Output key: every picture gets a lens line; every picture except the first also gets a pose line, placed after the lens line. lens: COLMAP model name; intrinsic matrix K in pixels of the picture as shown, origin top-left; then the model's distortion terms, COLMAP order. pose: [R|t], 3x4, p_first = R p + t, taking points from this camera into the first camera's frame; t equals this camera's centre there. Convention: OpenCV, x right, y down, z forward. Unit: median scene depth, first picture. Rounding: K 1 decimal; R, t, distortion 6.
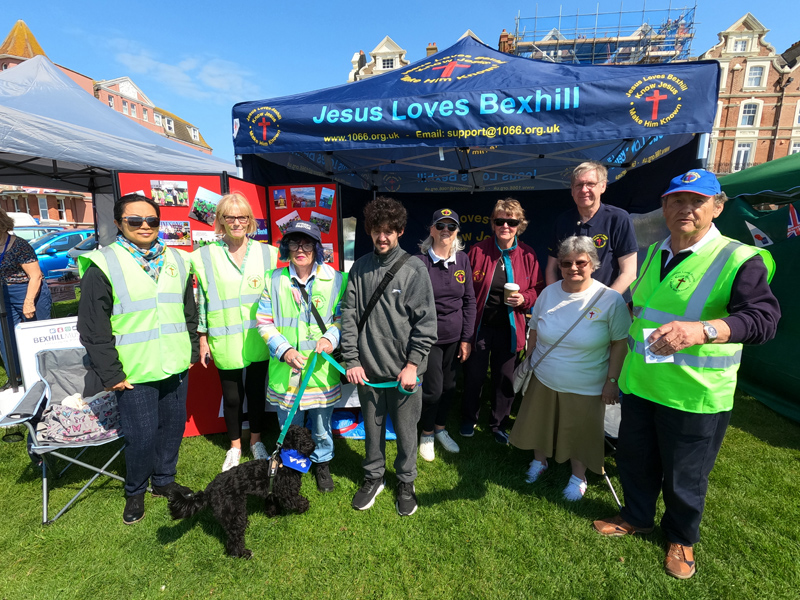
lens RADIAL K [[380.0, 0, 400.0], [0, 380.0, 300.0], [0, 0, 1]] dist [-0.008776, 0.002059]
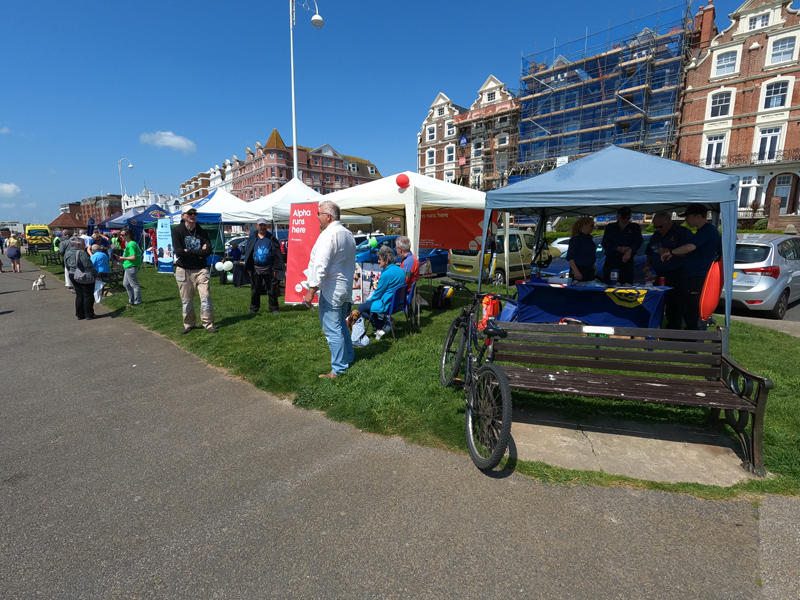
lens RADIAL K [[379.1, 0, 400.0], [0, 379.1, 300.0], [0, 0, 1]] dist [-0.004259, 0.000392]
pose [[0.809323, 0.090180, -0.580400, 0.772276], [-0.102260, 0.994686, 0.011956, 0.053342], [0.578394, 0.049675, 0.814244, -0.177563]]
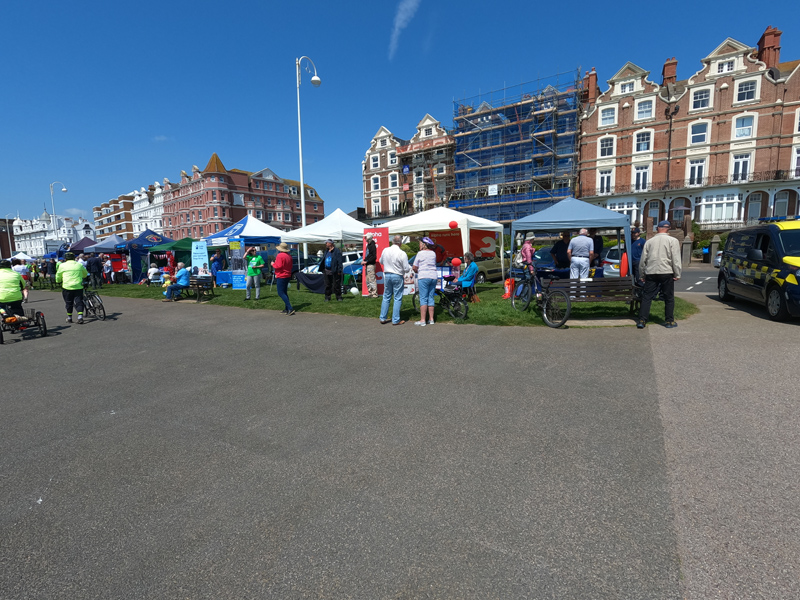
lens RADIAL K [[379.1, 0, 400.0], [0, 379.1, 300.0], [0, 0, 1]] dist [-0.004259, 0.000392]
pose [[0.904554, 0.018517, -0.425958, 0.754160], [-0.045583, 0.997531, -0.053433, 0.087131], [0.423916, 0.067749, 0.903164, -0.327027]]
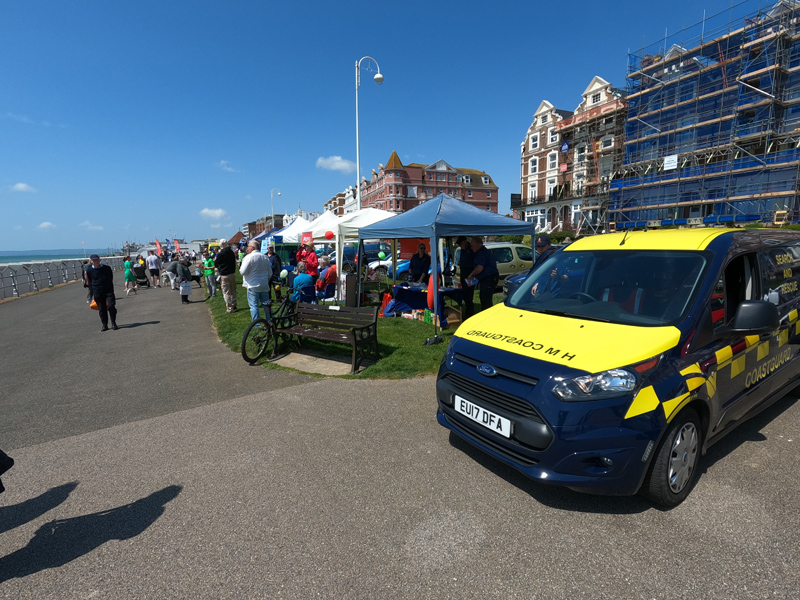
lens RADIAL K [[379.1, 0, 400.0], [0, 379.1, 300.0], [0, 0, 1]] dist [-0.004259, 0.000392]
pose [[0.568238, 0.097598, -0.817056, 0.926203], [-0.128189, 0.991318, 0.029263, 0.043661], [0.812818, 0.088109, 0.575816, -0.150832]]
